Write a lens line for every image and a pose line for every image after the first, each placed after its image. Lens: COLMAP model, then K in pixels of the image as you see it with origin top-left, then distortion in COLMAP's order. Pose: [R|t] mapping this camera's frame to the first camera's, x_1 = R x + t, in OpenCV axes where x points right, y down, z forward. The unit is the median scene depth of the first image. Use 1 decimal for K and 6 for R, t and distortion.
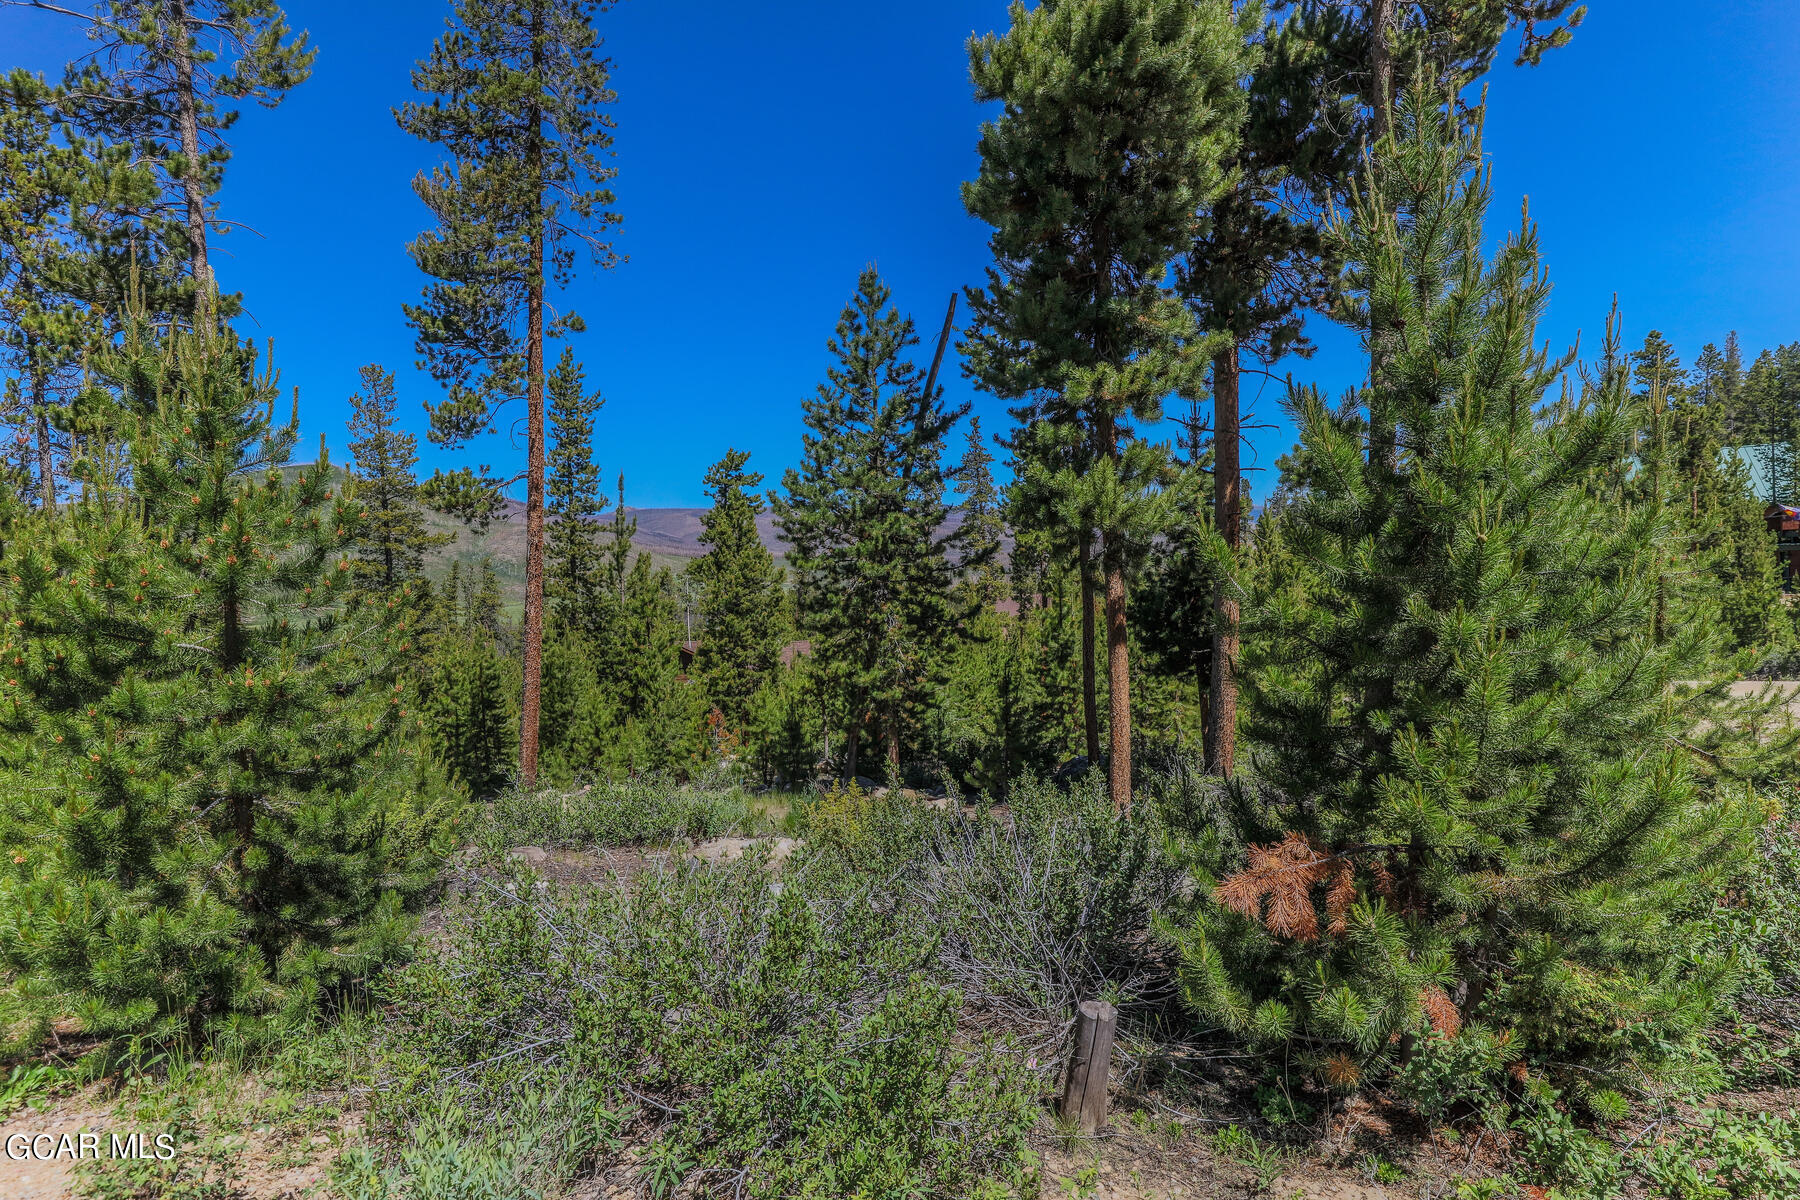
lens RADIAL K [[830.4, 0, 905.2], [0, 830.4, 600.9], [0, 0, 1]] dist [0.005620, -0.000030]
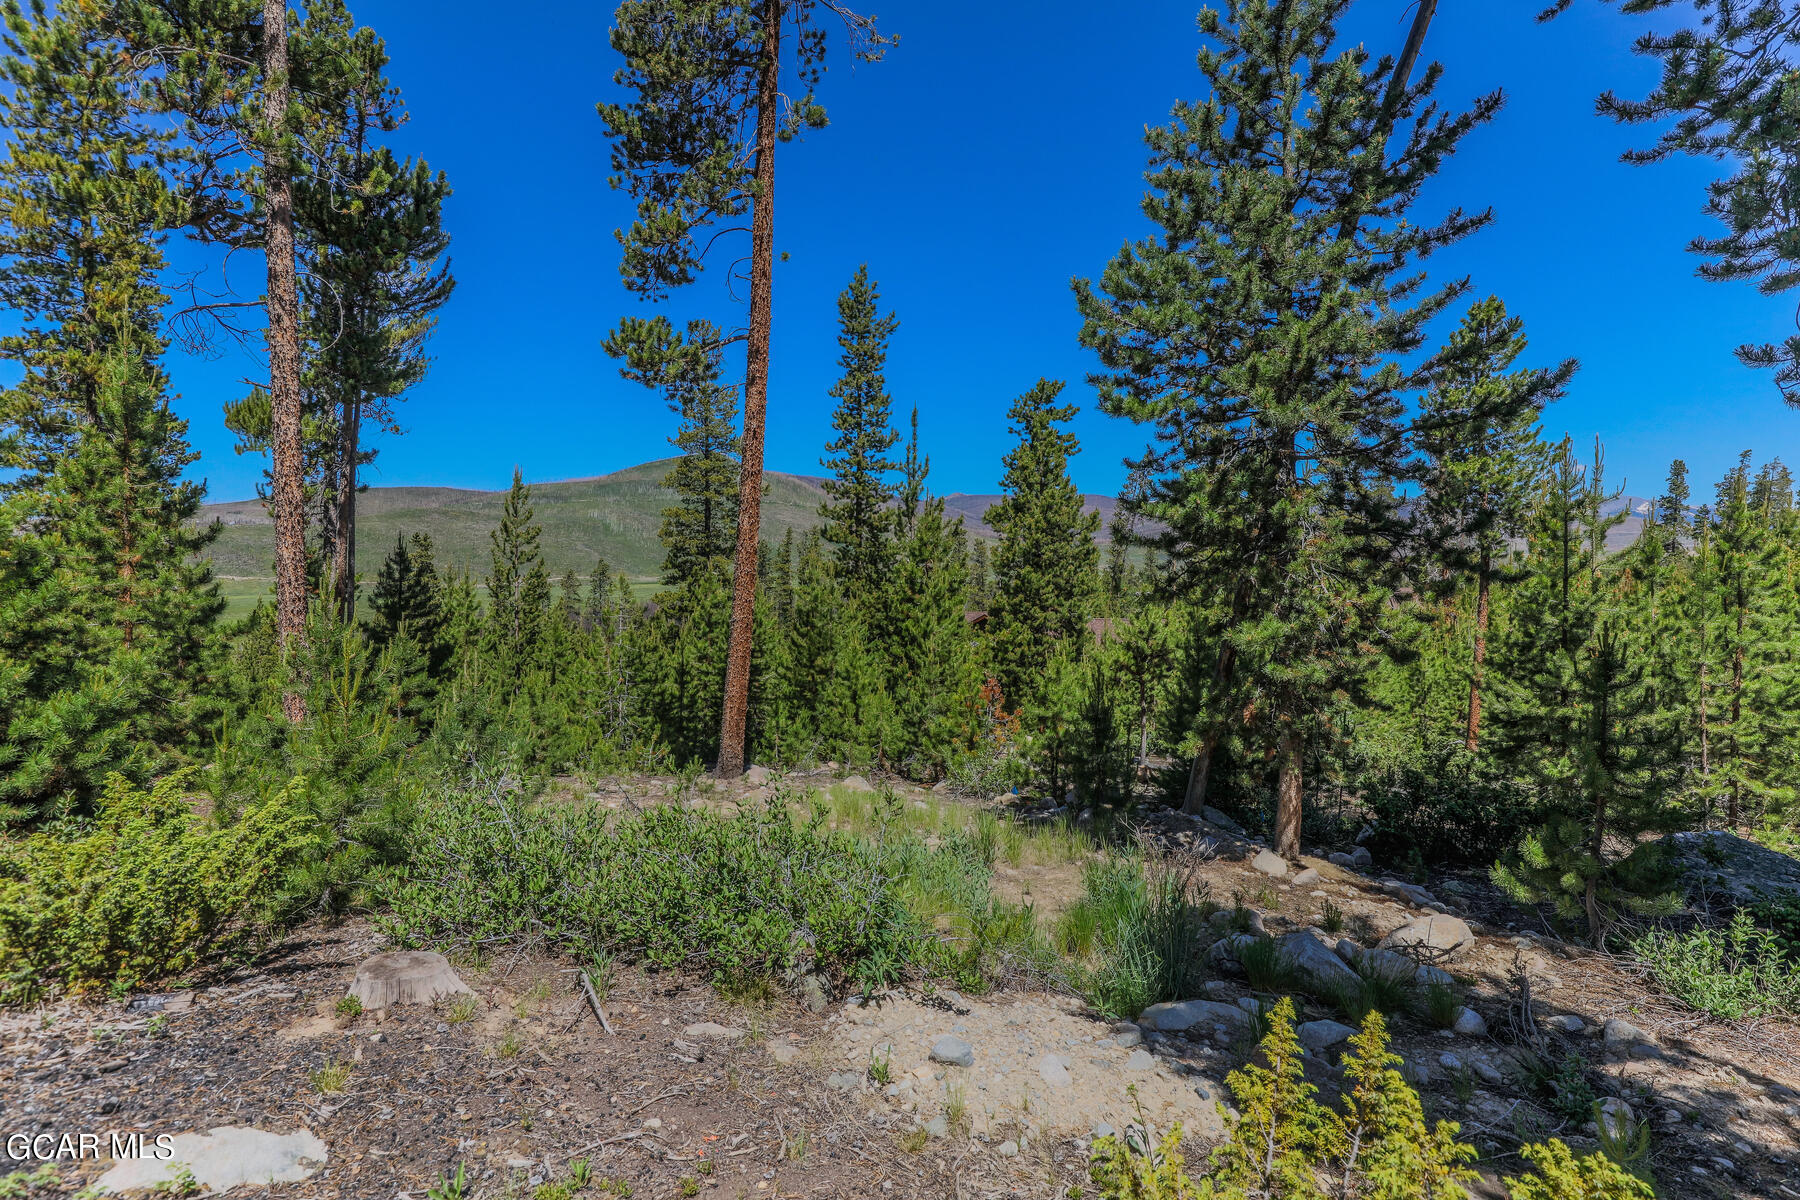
lens RADIAL K [[830.4, 0, 904.2], [0, 830.4, 596.3], [0, 0, 1]] dist [0.005620, -0.000030]
pose [[0.930145, 0.047302, -0.364134, -0.027073], [-0.039987, 0.998819, 0.027605, 0.028282], [0.365009, -0.011116, 0.930937, 0.203508]]
